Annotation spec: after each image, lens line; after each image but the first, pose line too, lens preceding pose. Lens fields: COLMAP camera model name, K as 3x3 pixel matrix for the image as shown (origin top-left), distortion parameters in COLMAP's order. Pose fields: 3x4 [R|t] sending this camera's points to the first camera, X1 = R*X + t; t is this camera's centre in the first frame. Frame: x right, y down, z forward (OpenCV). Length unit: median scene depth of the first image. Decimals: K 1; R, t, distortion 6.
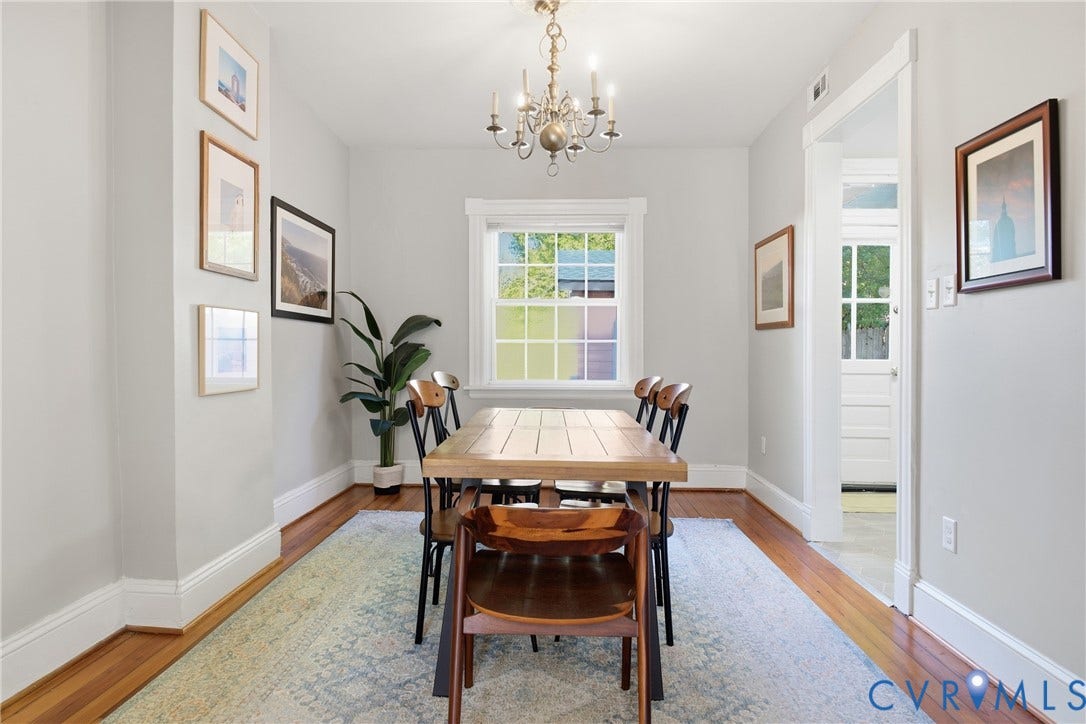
lens RADIAL K [[652.8, 0, 543.0], [0, 652.8, 362.0], [0, 0, 1]] dist [0.000900, -0.000116]
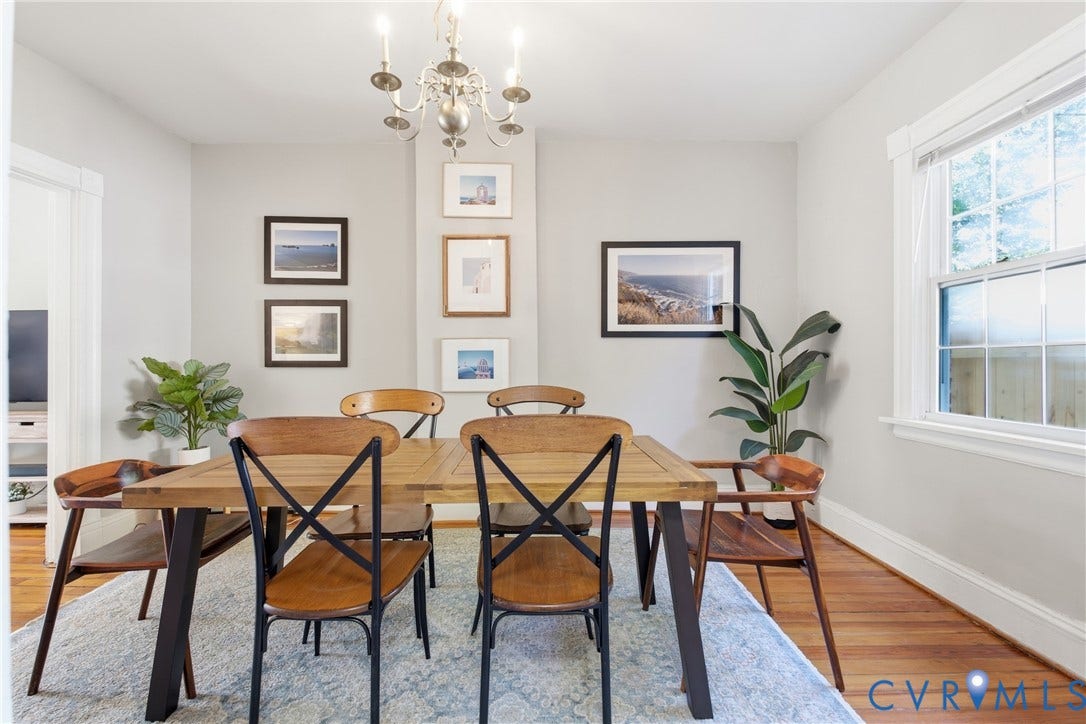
lens RADIAL K [[481.7, 0, 543.0], [0, 481.7, 362.0], [0, 0, 1]] dist [0.037547, -0.021218]
pose [[0.014832, -0.002690, -0.999886, 0.497348], [-0.012503, 0.999918, -0.002876, -0.017428], [0.999812, 0.012544, 0.014797, 0.845315]]
